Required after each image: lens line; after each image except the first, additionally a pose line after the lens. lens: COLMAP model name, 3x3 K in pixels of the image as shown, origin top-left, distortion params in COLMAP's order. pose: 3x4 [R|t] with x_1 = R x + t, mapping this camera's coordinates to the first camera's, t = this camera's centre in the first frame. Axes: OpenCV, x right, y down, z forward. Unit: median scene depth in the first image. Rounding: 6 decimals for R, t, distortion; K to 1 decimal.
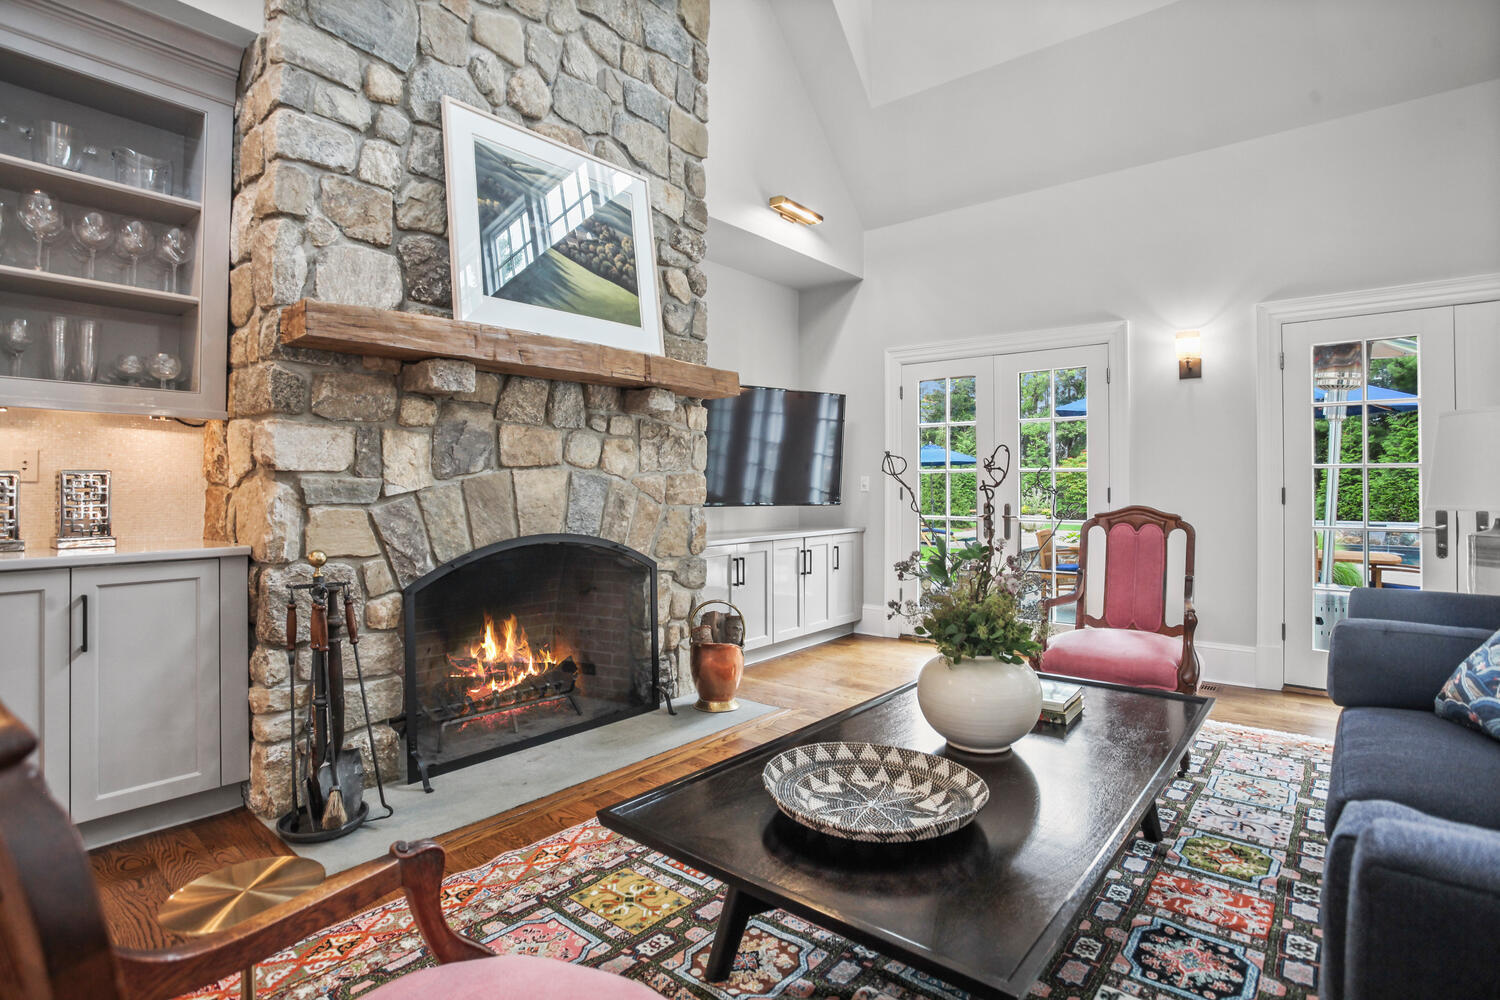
lens RADIAL K [[732.9, 0, 753.6], [0, 732.9, 480.3], [0, 0, 1]] dist [-0.050857, 0.007758]
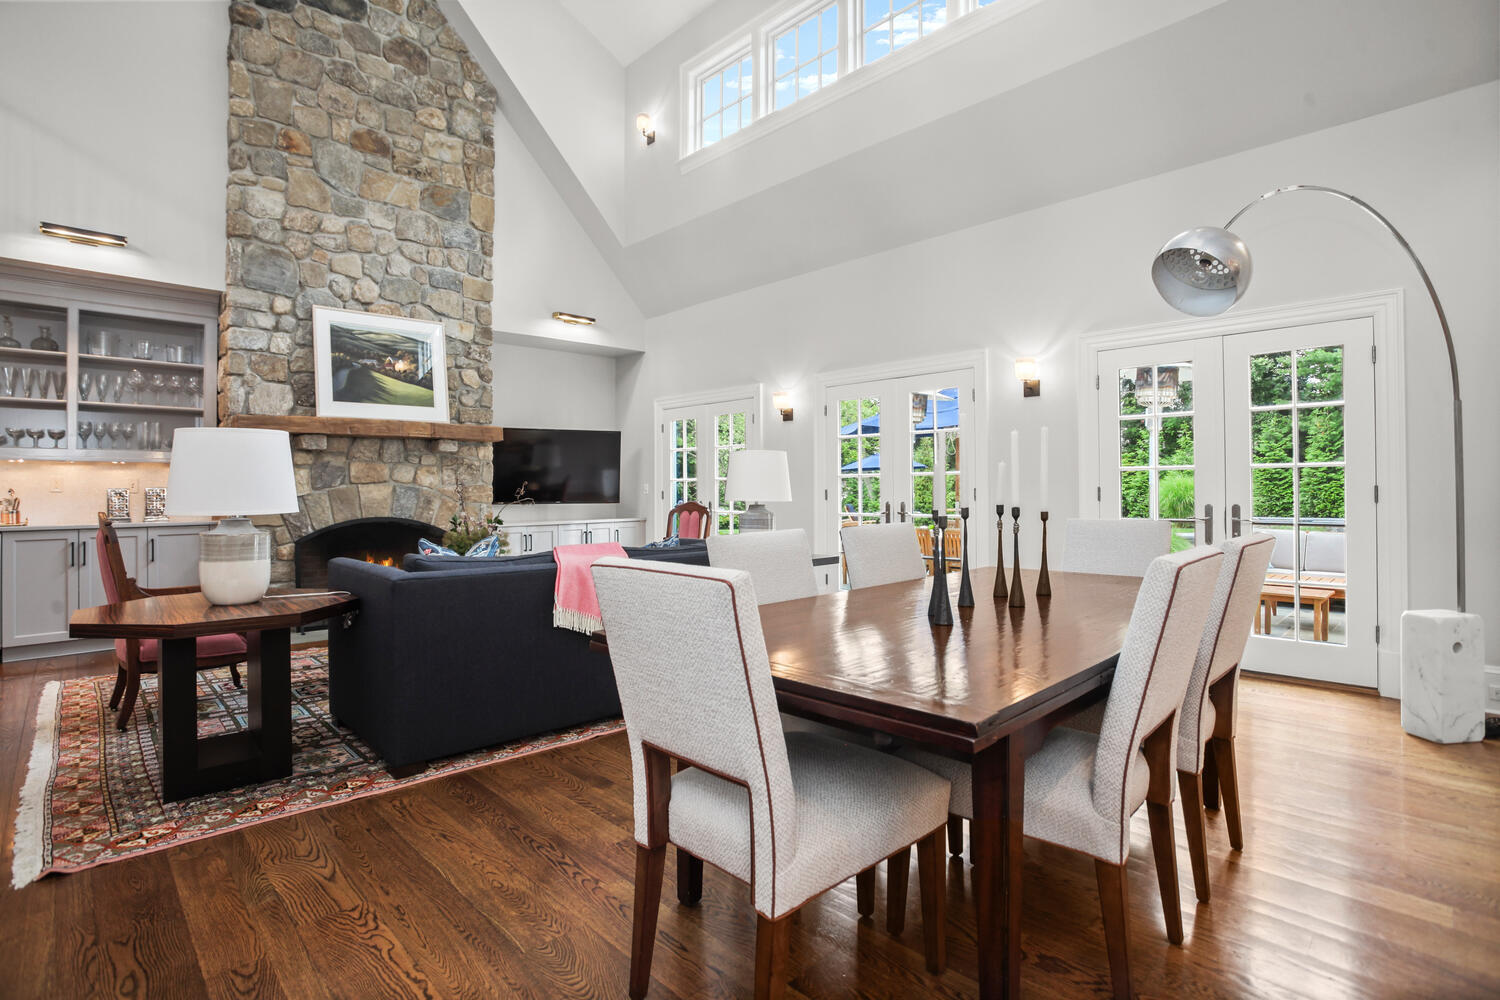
lens RADIAL K [[732.9, 0, 755.7], [0, 732.9, 488.2], [0, 0, 1]] dist [-0.050857, 0.007758]
pose [[0.993912, -0.010034, -0.109720, 0.955760], [0.010658, 0.999930, 0.005106, -0.003551], [0.109661, -0.006245, 0.993949, -0.831832]]
